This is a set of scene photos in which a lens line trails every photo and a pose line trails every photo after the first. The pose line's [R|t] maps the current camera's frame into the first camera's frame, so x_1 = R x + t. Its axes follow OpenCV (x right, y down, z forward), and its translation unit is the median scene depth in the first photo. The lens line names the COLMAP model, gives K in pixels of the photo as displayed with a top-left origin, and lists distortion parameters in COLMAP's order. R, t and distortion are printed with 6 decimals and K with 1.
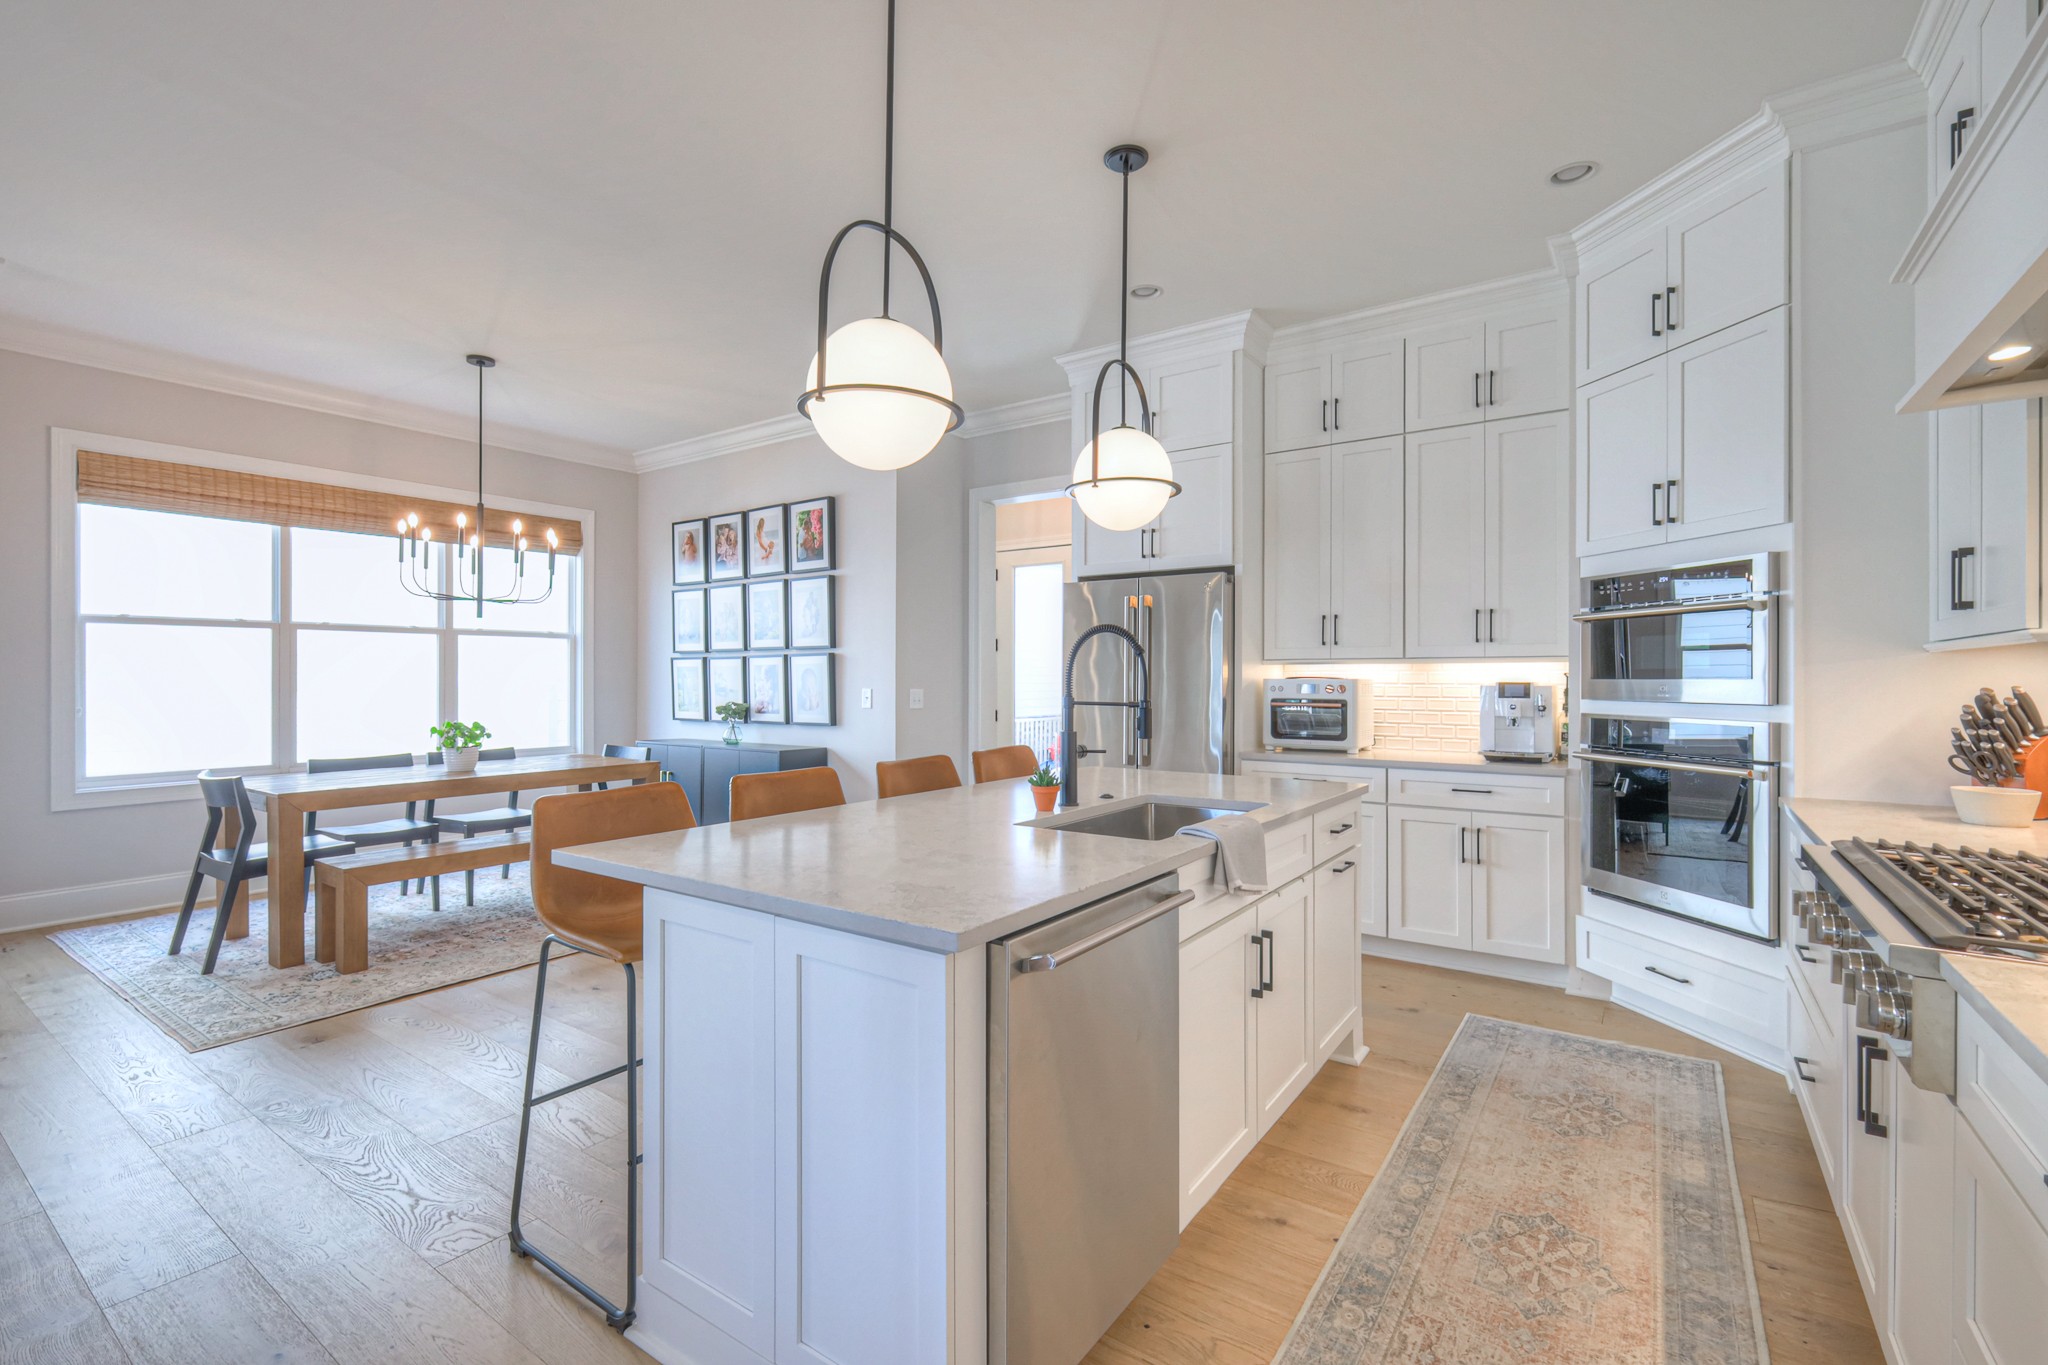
lens RADIAL K [[892.9, 0, 1031.1], [0, 892.9, 680.5], [0, 0, 1]] dist [0.002336, -0.000976]
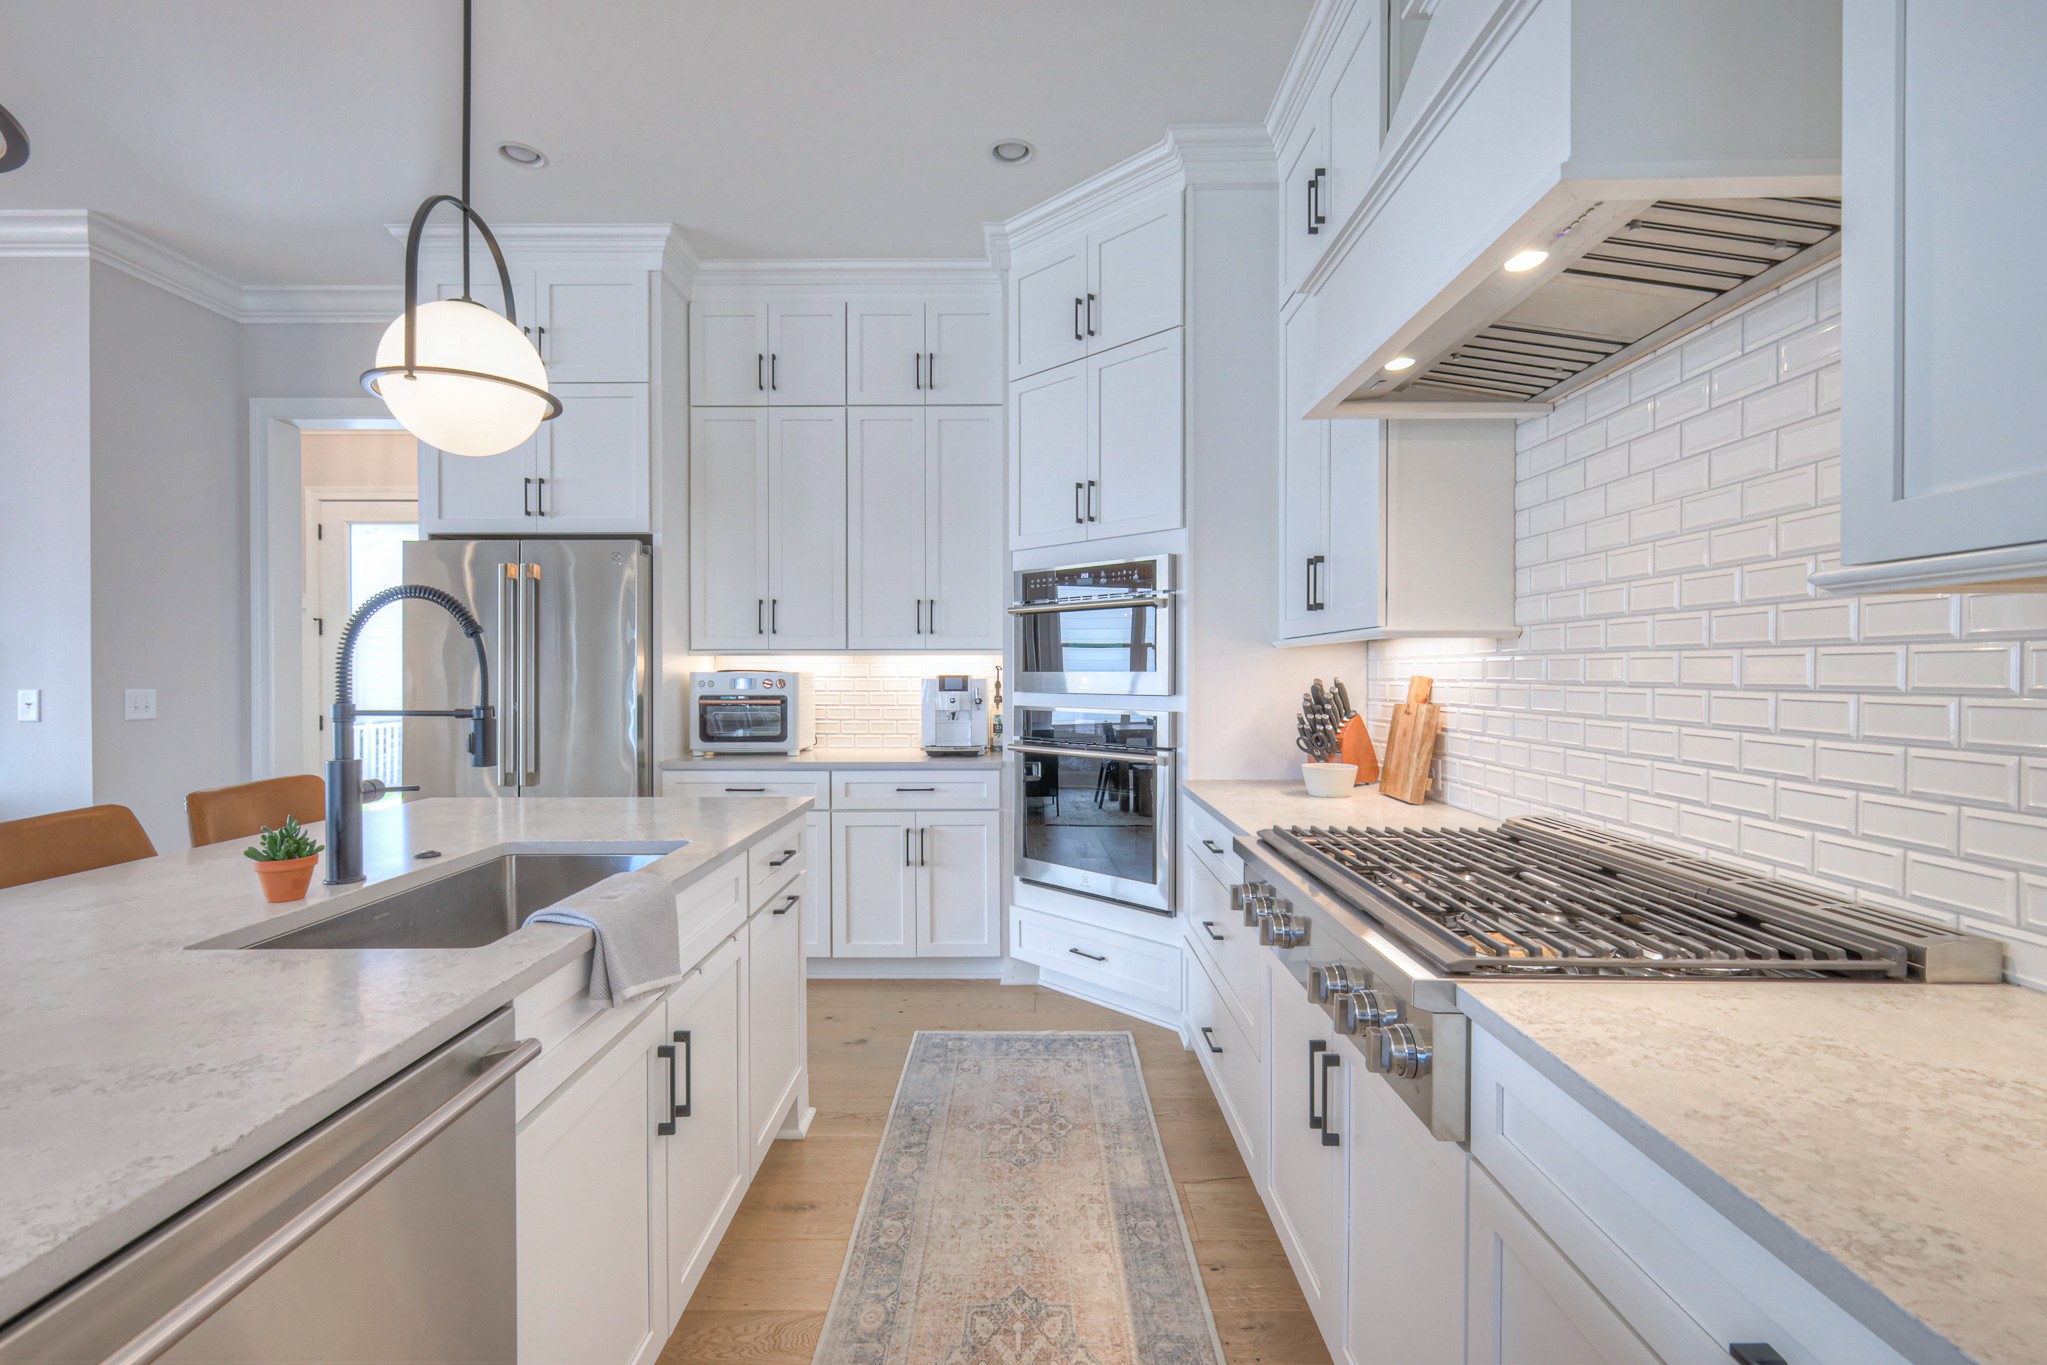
lens RADIAL K [[892.5, 0, 1027.2], [0, 892.5, 675.9], [0, 0, 1]] dist [0.002336, -0.000976]
pose [[0.821647, -0.004386, 0.569979, 0.068615], [0.003004, 0.999990, 0.003366, -0.000470], [-0.569988, -0.001053, 0.821652, 0.209187]]
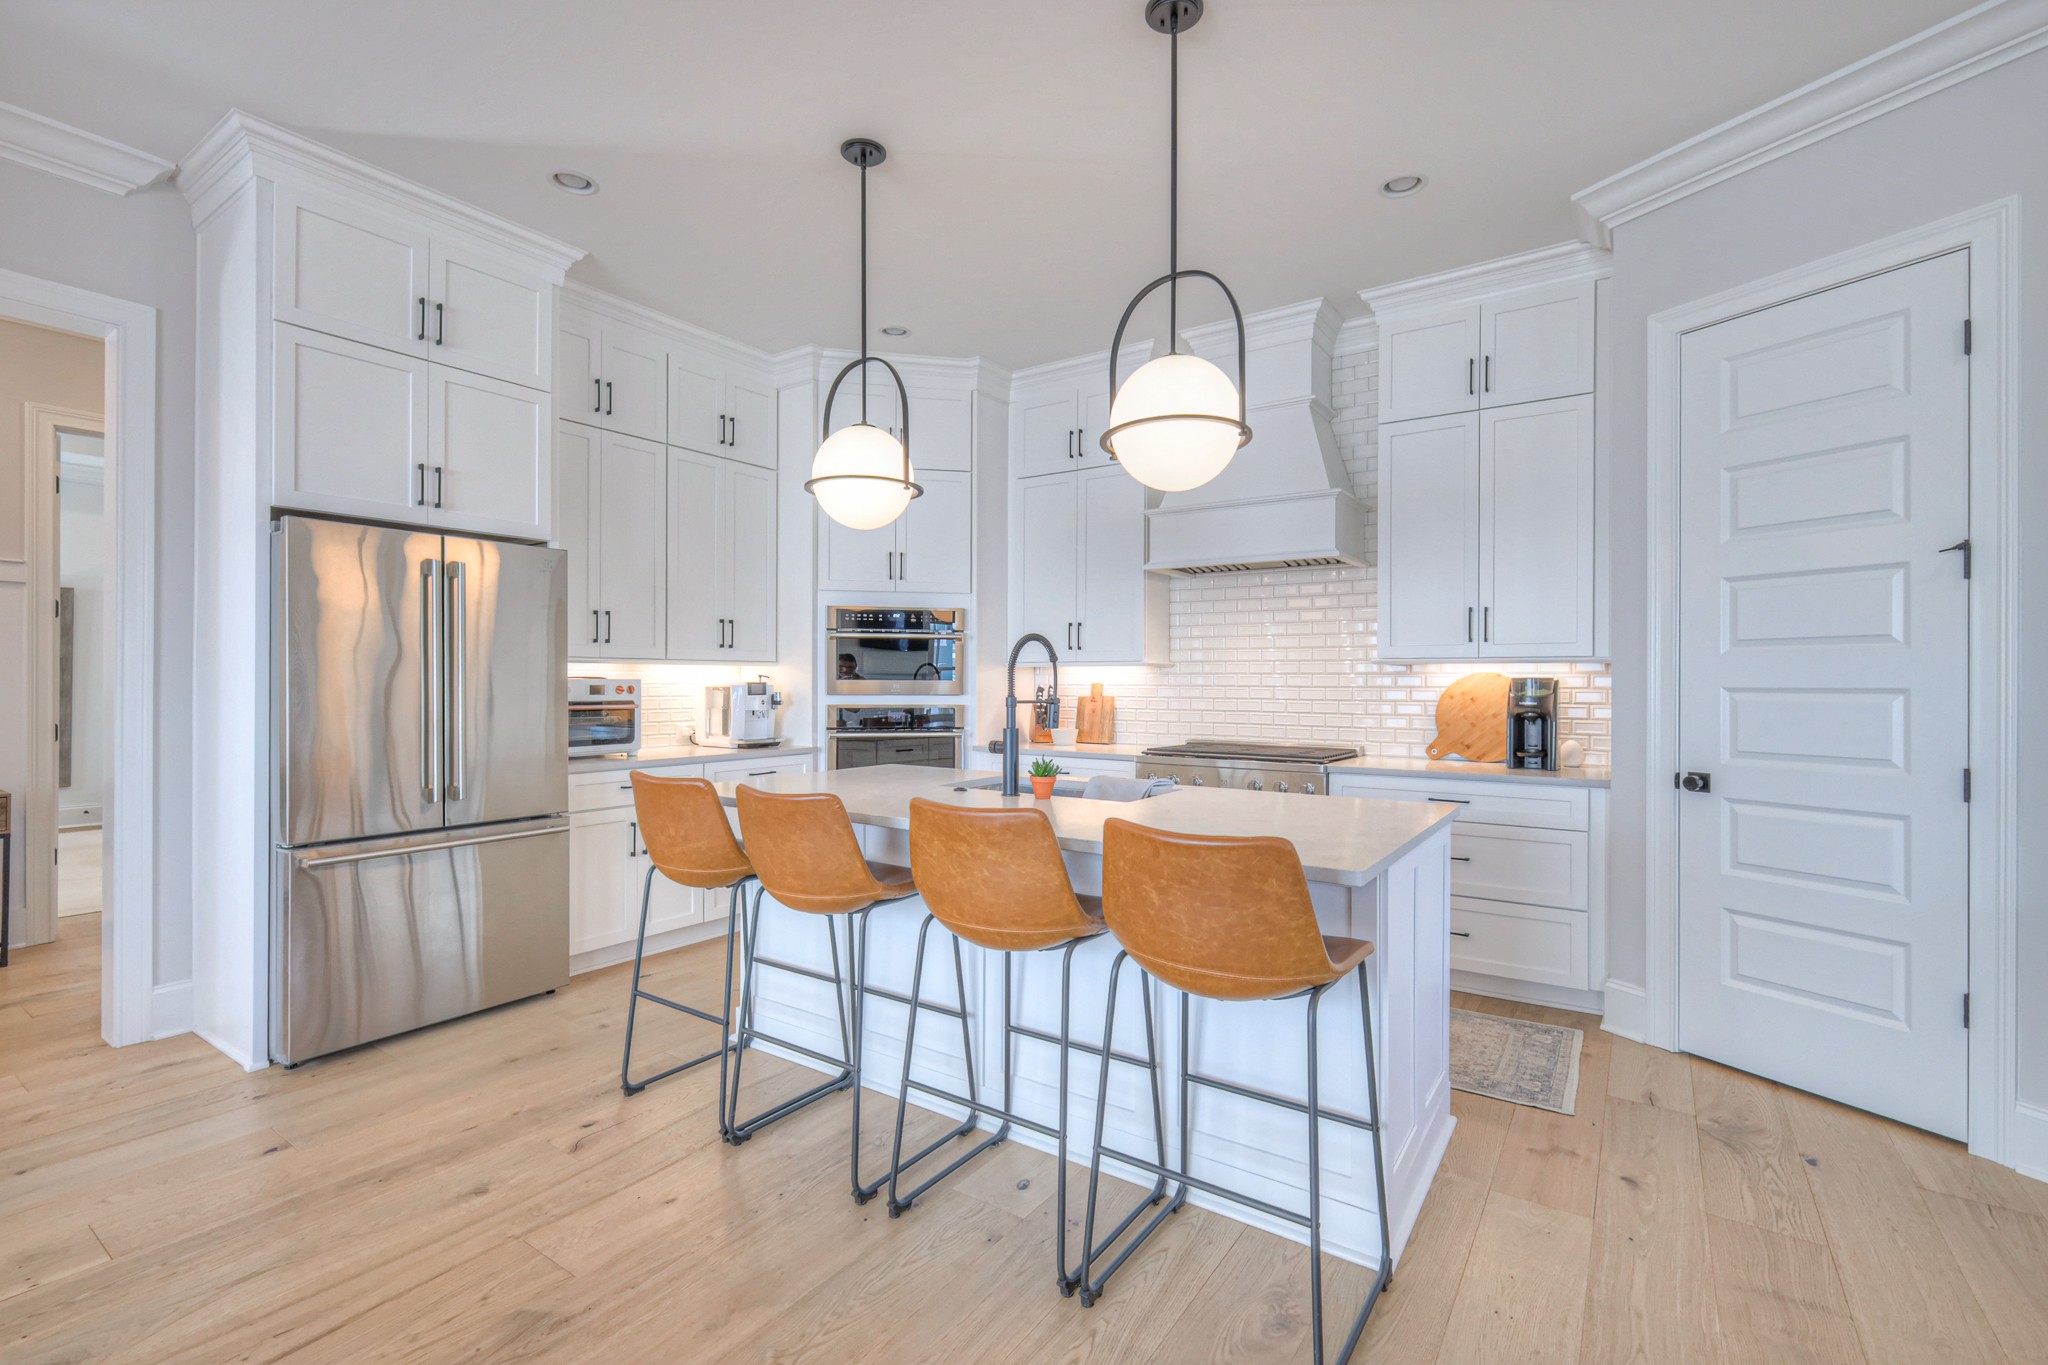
lens RADIAL K [[892.9, 0, 1021.3], [0, 892.9, 676.7], [0, 0, 1]] dist [0.002336, -0.000976]
pose [[0.003984, 0.004748, 0.999981, -0.952068], [-0.002446, 0.999986, -0.004739, -0.001283], [-0.999989, -0.002428, 0.003996, 0.889582]]
